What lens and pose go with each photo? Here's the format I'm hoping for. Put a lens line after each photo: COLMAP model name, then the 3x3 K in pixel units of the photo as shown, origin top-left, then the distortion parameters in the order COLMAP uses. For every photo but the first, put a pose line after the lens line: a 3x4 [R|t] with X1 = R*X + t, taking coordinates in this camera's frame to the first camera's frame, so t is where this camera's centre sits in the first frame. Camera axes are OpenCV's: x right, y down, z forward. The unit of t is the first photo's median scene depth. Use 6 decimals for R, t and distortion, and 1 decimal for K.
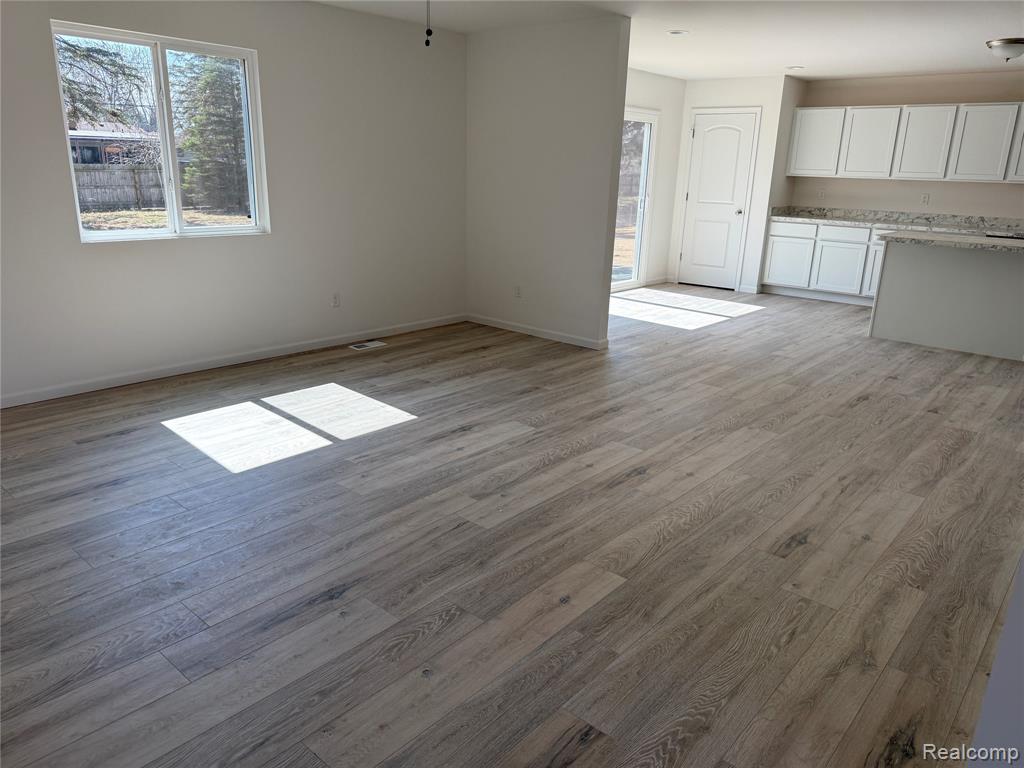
lens RADIAL K [[728.0, 0, 513.1], [0, 728.0, 369.7], [0, 0, 1]] dist [0.101555, -0.169087]
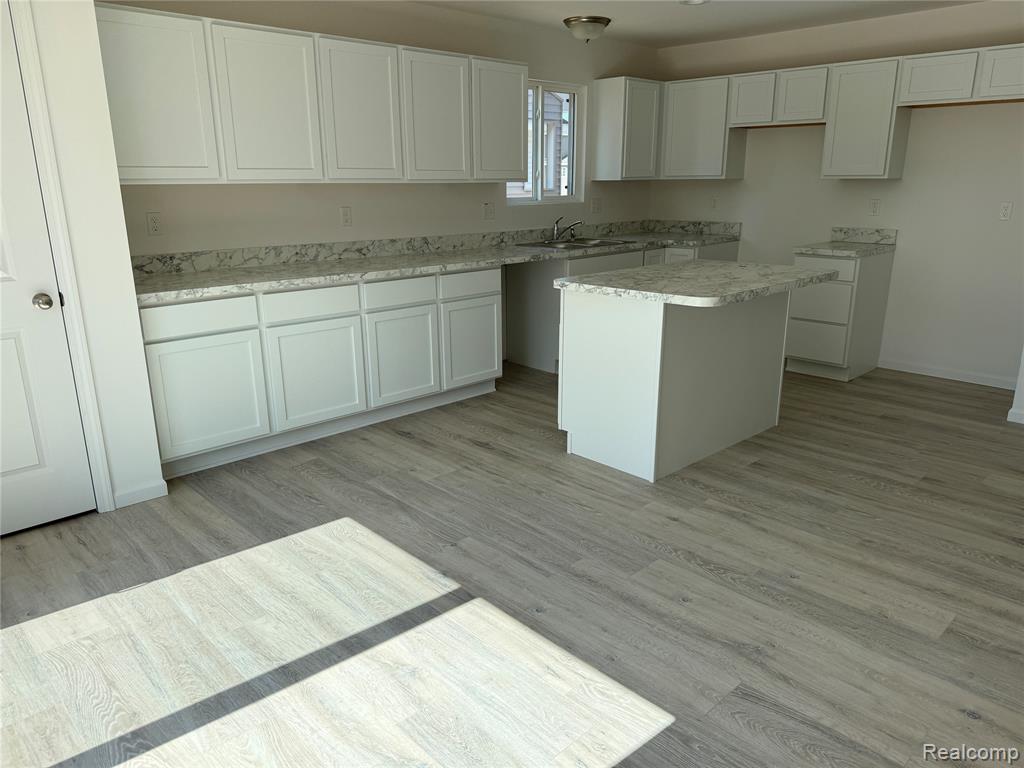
lens RADIAL K [[715.7, 0, 512.0], [0, 715.7, 384.0], [0, 0, 1]] dist [0.101889, -0.152348]
pose [[0.080715, -0.297516, 0.951299, 0.008370], [0.273386, 0.924419, 0.265913, -0.365251], [-0.958512, 0.238609, 0.155952, 1.334807]]
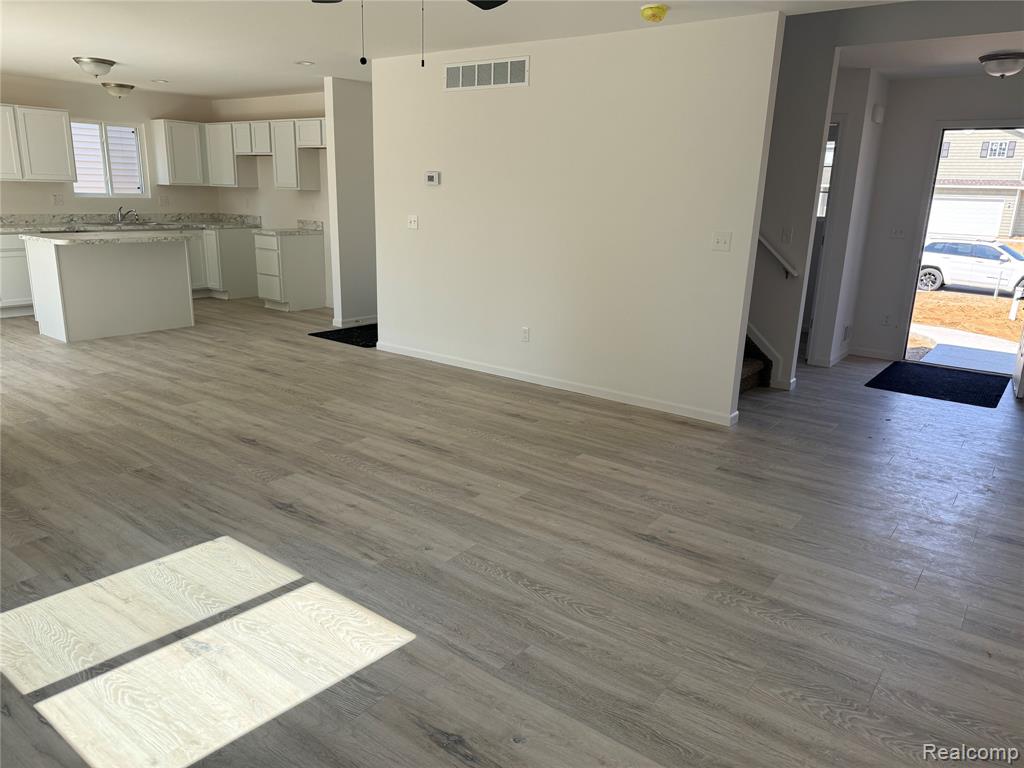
lens RADIAL K [[715.7, 0, 512.0], [0, 715.7, 384.0], [0, 0, 1]] dist [0.101889, -0.152348]
pose [[-0.075504, -0.283218, 0.956079, -0.677135], [0.235619, 0.926596, 0.293092, -0.184769], [-0.968908, 0.247400, -0.003230, 0.588031]]
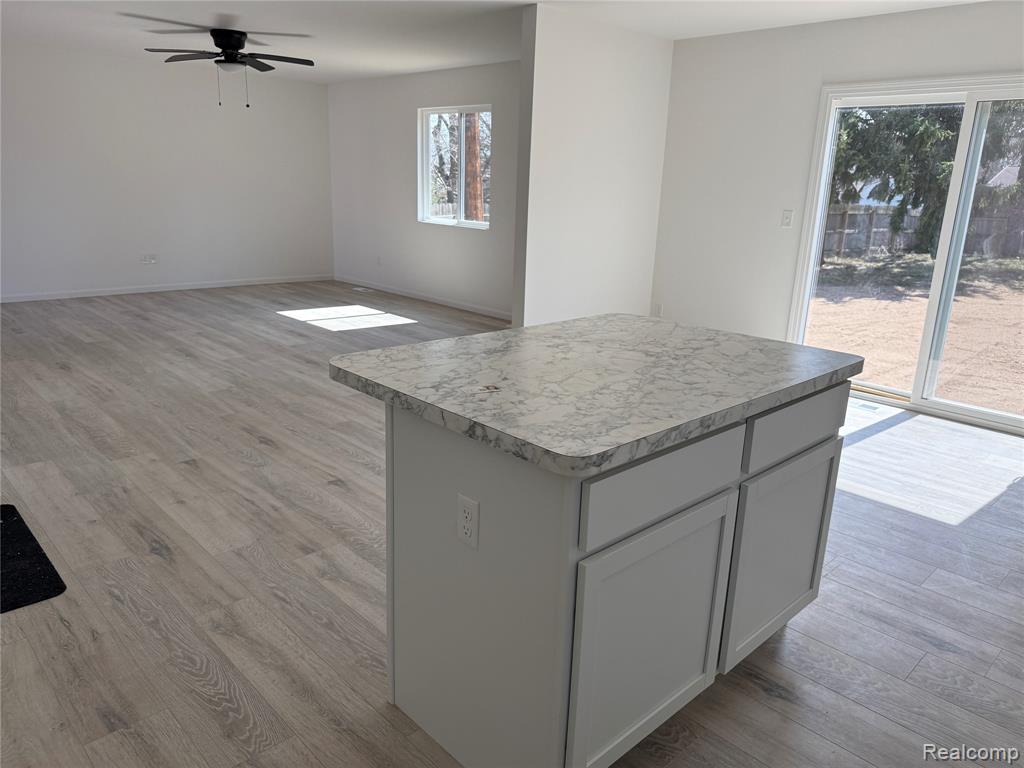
lens RADIAL K [[723.3, 0, 512.0], [0, 723.3, 384.0], [0, 0, 1]] dist [-0.009650, -0.002742]
pose [[-0.078500, 0.245032, -0.966332, 1.154469], [-0.301898, 0.917964, 0.257292, -0.290203], [0.950103, 0.311931, 0.001915, 1.189540]]
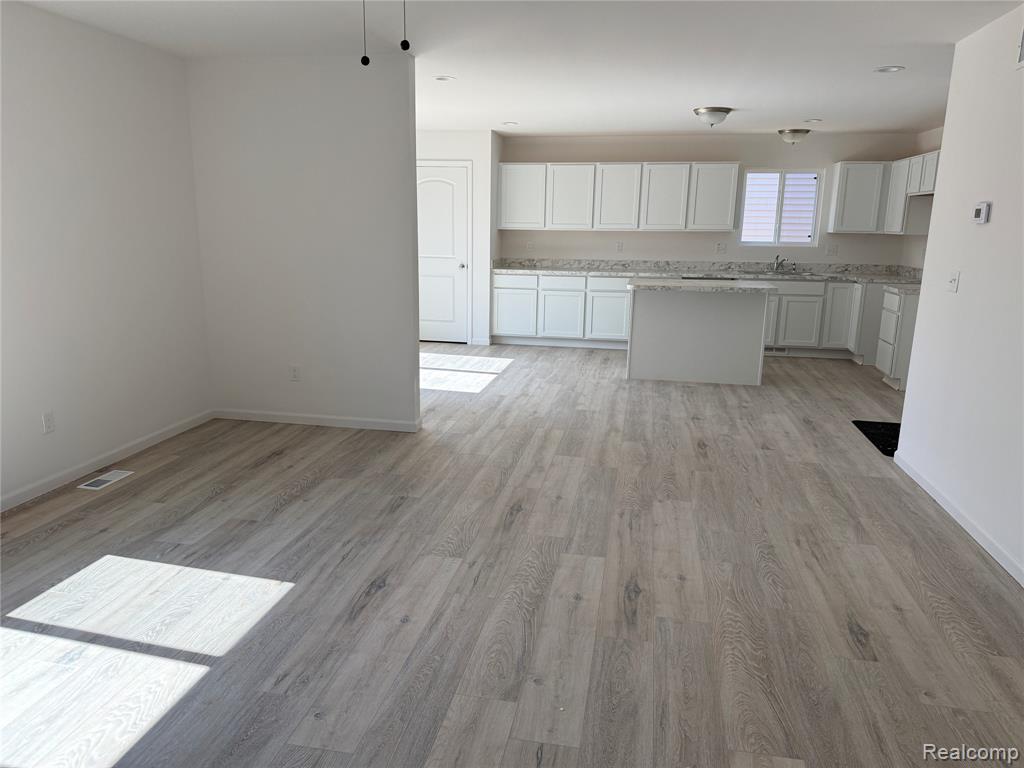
lens RADIAL K [[715.7, 0, 512.0], [0, 715.7, 384.0], [0, 0, 1]] dist [0.101889, -0.152348]
pose [[0.862128, -0.123342, 0.491450, -0.228907], [0.142908, 0.989733, -0.002297, -0.078136], [-0.486121, 0.072212, 0.870903, 0.239574]]
